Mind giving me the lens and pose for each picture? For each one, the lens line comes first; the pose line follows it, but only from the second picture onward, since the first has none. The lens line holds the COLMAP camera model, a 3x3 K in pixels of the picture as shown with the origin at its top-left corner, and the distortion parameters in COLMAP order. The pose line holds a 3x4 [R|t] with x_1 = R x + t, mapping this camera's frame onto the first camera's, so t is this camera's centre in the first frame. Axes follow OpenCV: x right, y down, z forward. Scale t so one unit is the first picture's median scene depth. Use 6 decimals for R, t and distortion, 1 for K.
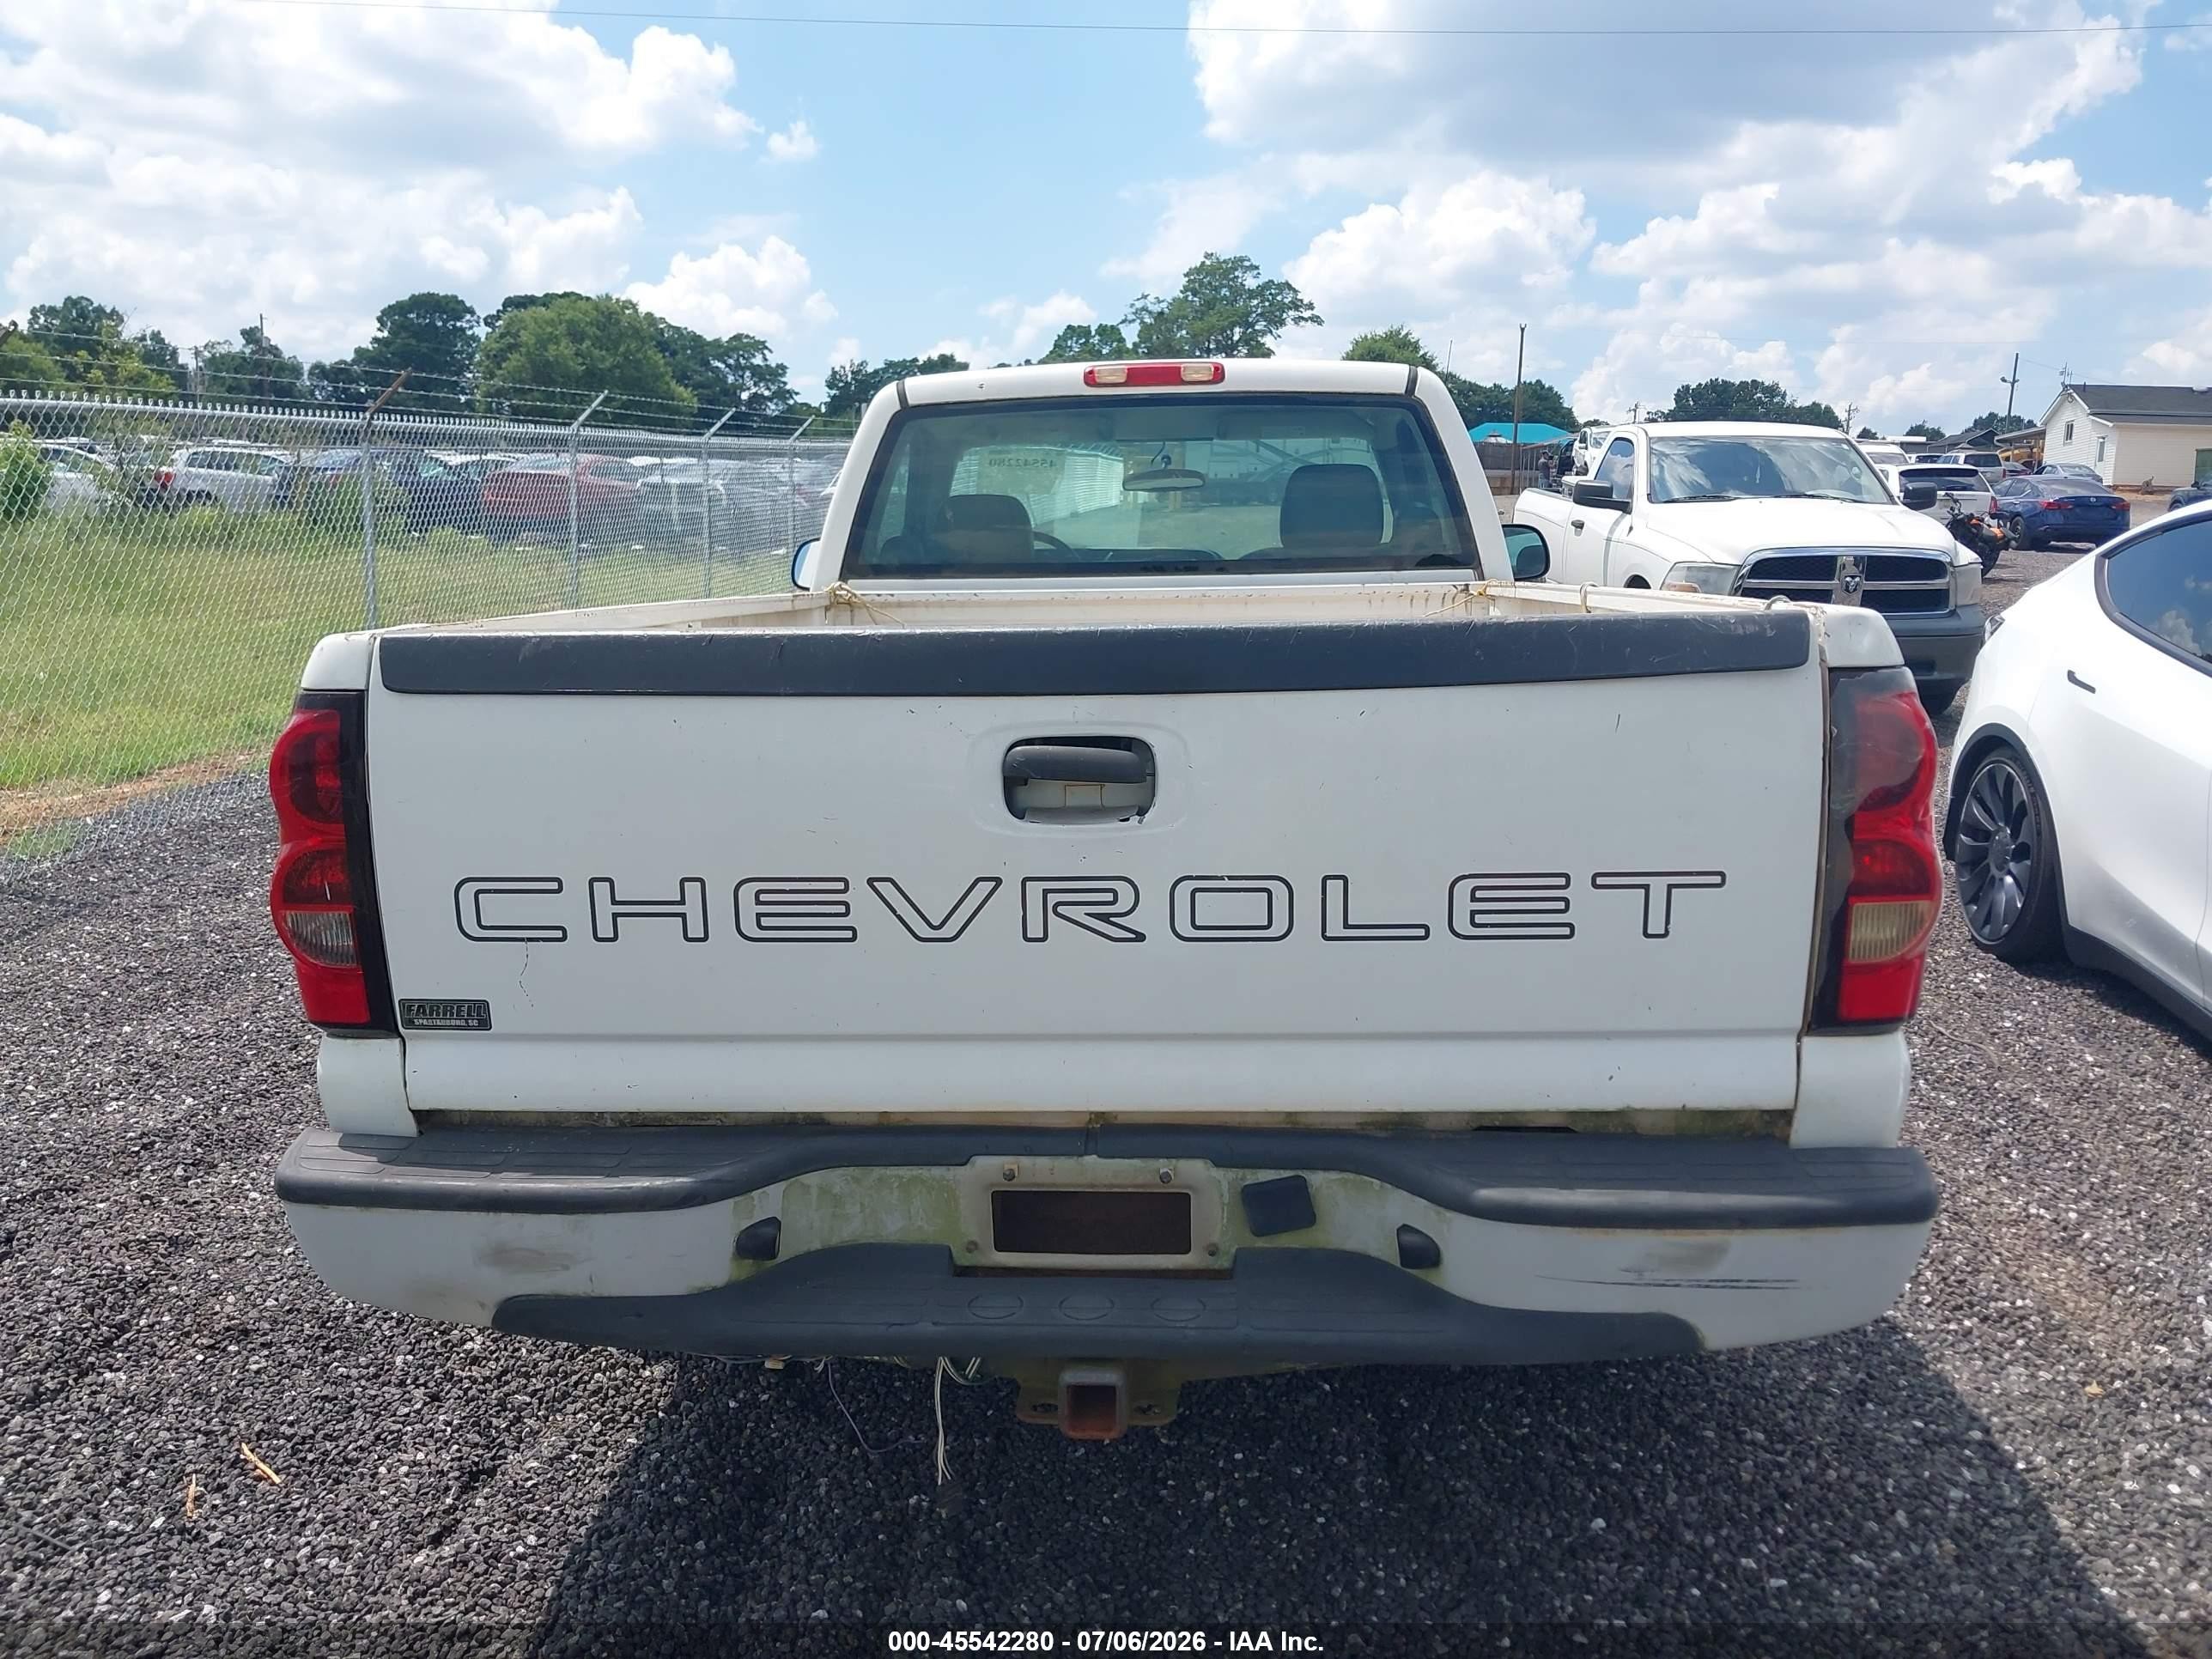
lens RADIAL K [[1722.2, 0, 1092.5], [0, 1722.2, 819.3], [0, 0, 1]] dist [0.011236, -0.018180]
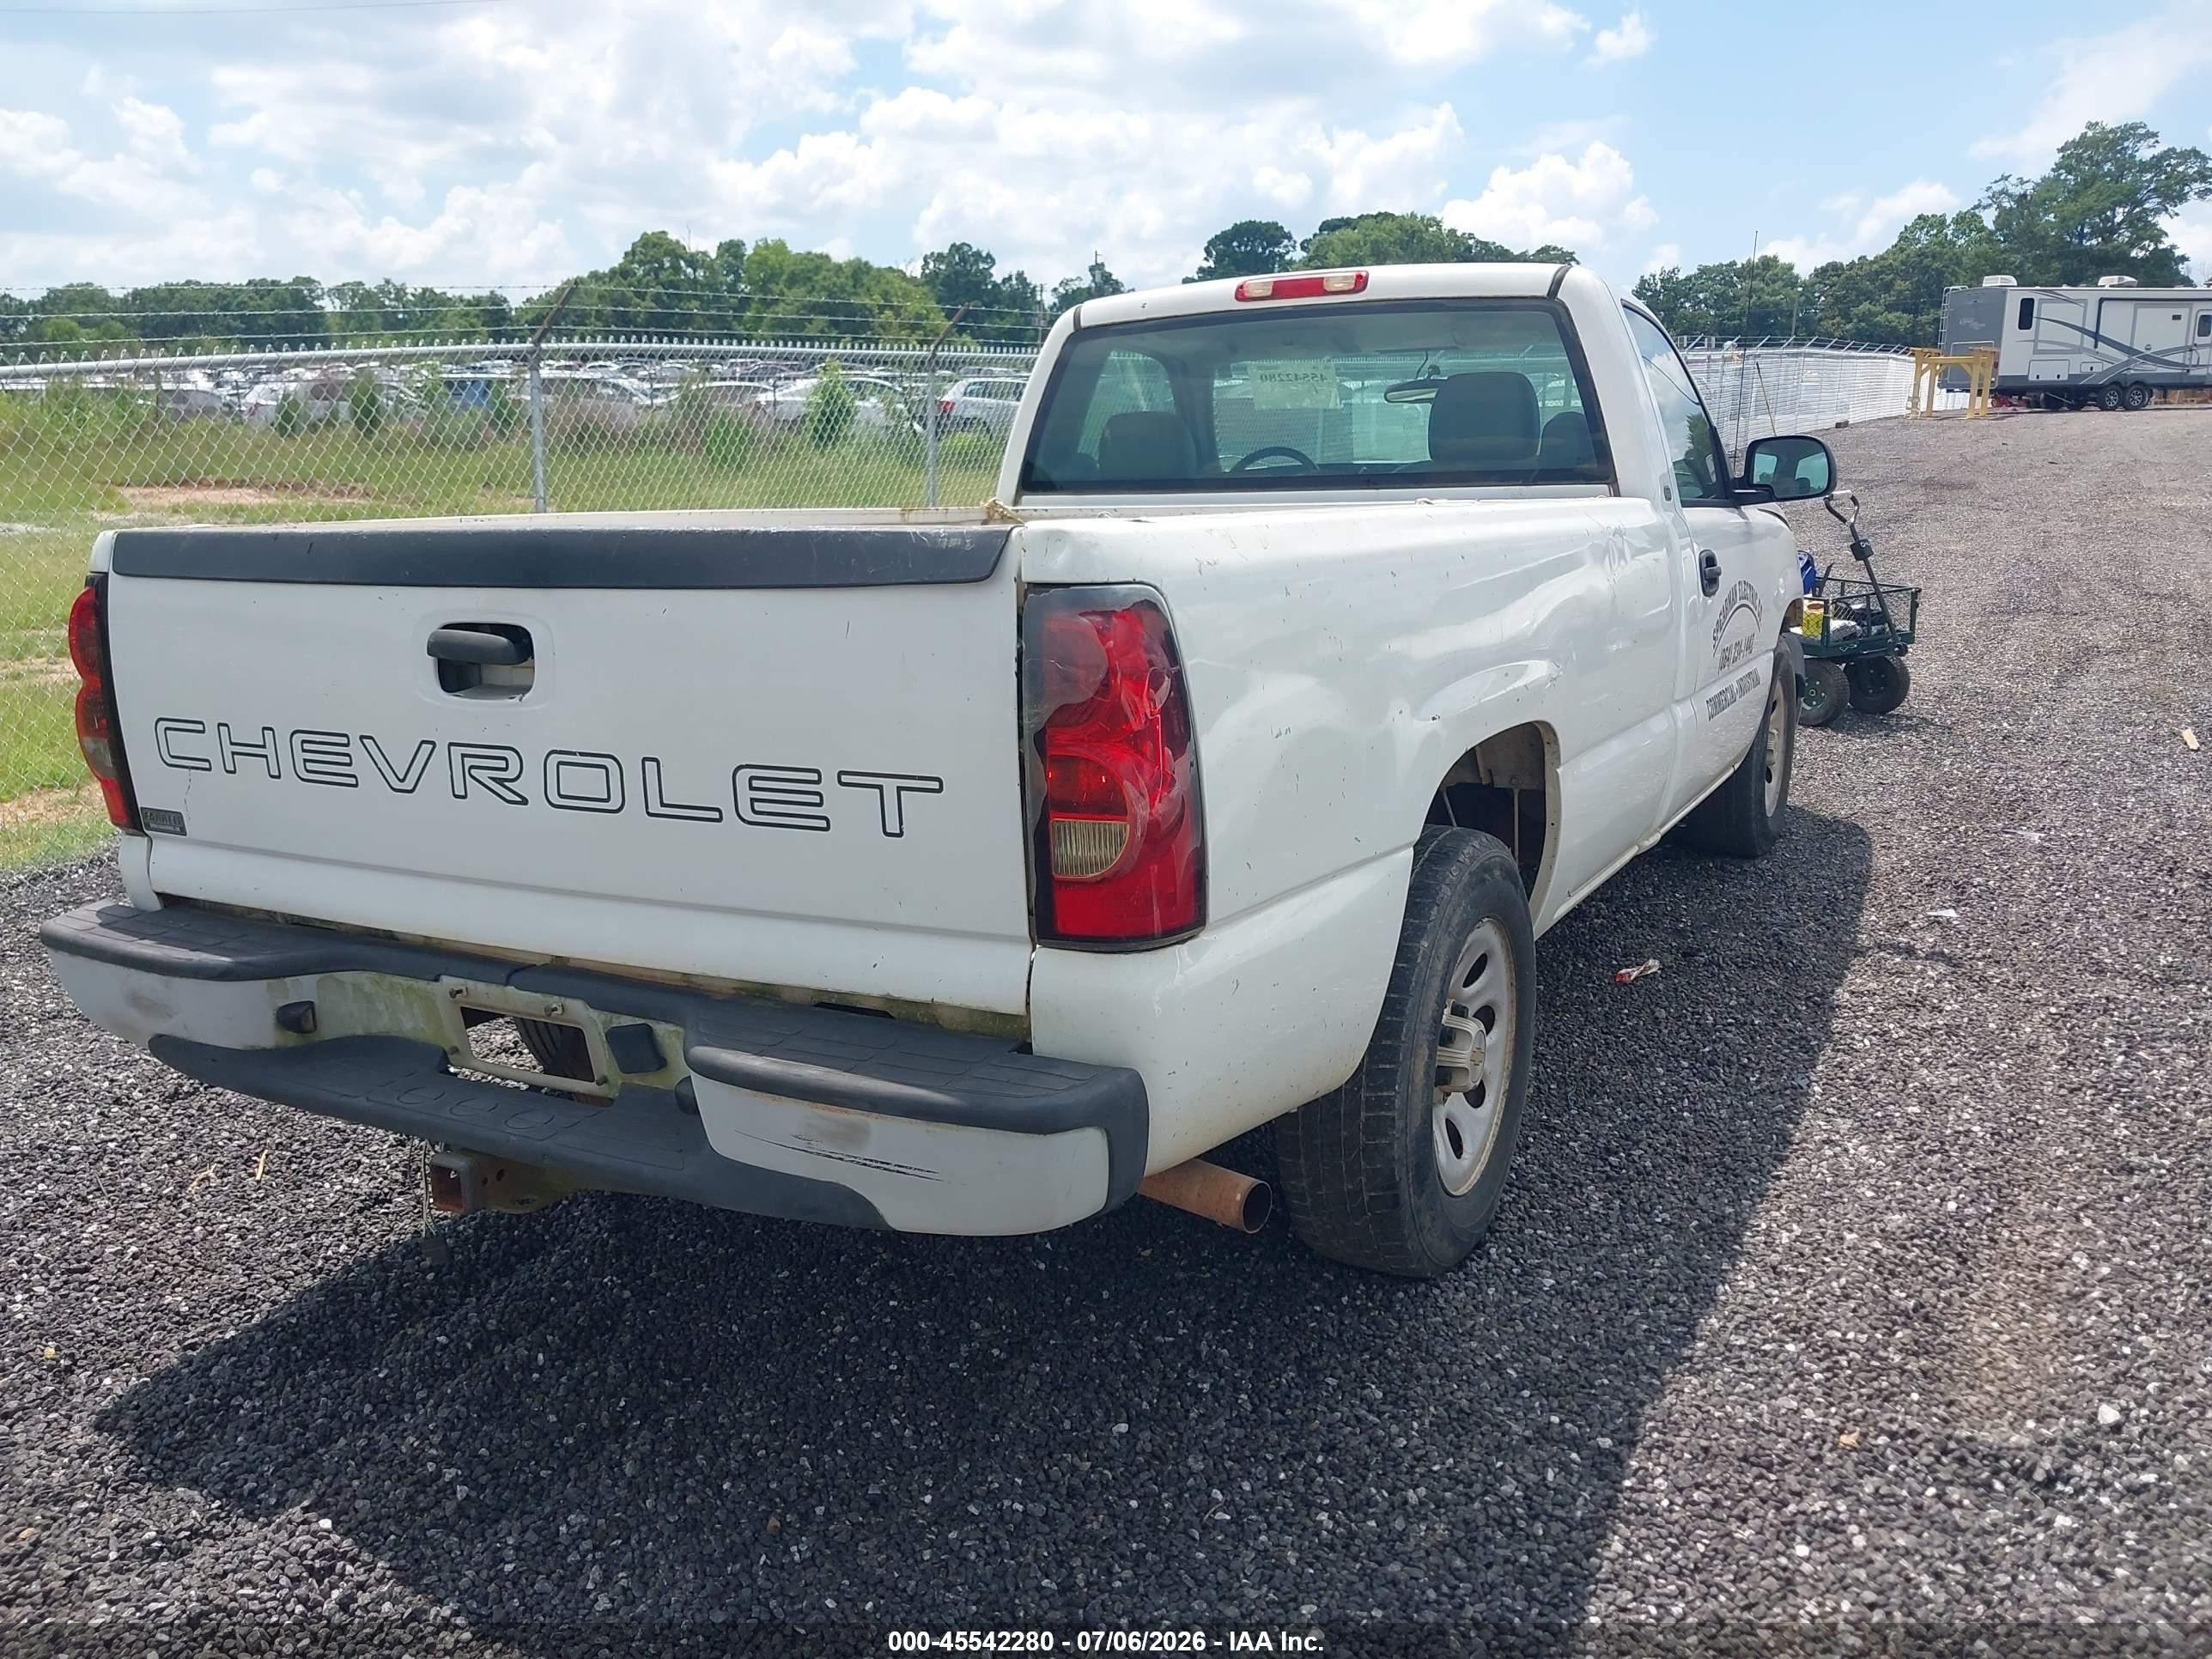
lens RADIAL K [[1722.2, 0, 1104.2], [0, 1722.2, 833.7], [0, 0, 1]] dist [0.011236, -0.018180]
pose [[0.910521, 0.083921, -0.404857, 0.837350], [-0.062399, 0.995861, 0.066092, -0.010136], [0.408728, -0.034915, 0.911988, 0.096662]]
